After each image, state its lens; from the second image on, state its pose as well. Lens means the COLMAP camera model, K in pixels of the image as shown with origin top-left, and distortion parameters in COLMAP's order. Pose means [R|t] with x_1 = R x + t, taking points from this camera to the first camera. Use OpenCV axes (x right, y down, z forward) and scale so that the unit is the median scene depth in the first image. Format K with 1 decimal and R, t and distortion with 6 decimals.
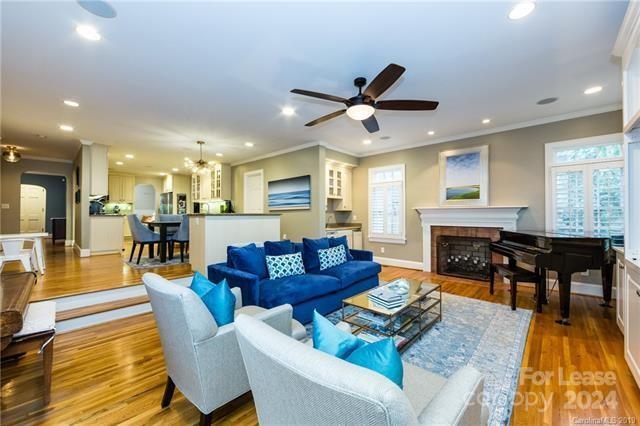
lens RADIAL K [[255.9, 0, 316.6], [0, 255.9, 215.9], [0, 0, 1]] dist [0.000552, -0.000153]
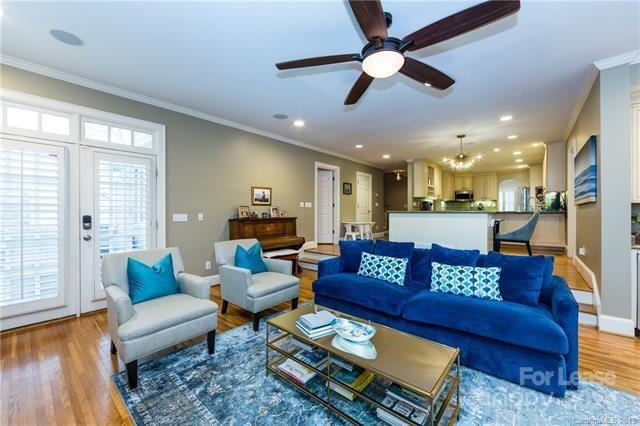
lens RADIAL K [[255.9, 0, 322.1], [0, 255.9, 211.8], [0, 0, 1]] dist [0.000552, -0.000153]
pose [[0.051990, 0.003465, -0.998642, 0.458852], [-0.002164, 0.999992, 0.003357, -0.007285], [0.998645, 0.001986, 0.051997, 0.422895]]
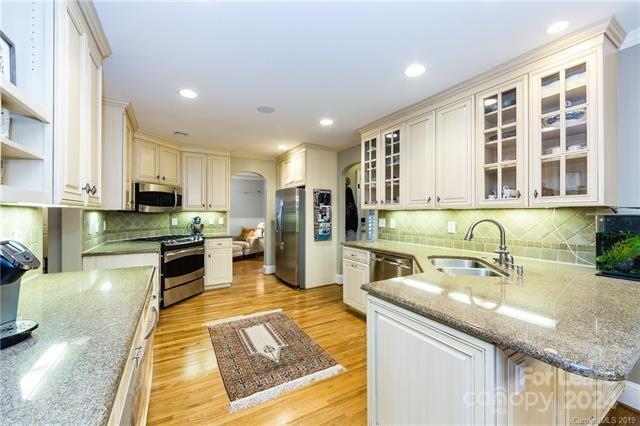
lens RADIAL K [[255.9, 0, 324.7], [0, 255.9, 215.6], [0, 0, 1]] dist [0.000552, -0.000153]
pose [[0.963524, 0.007783, -0.267510, -0.698368], [-0.007359, 0.999970, 0.002590, -0.073238], [0.267522, -0.000527, 0.963552, 0.991388]]
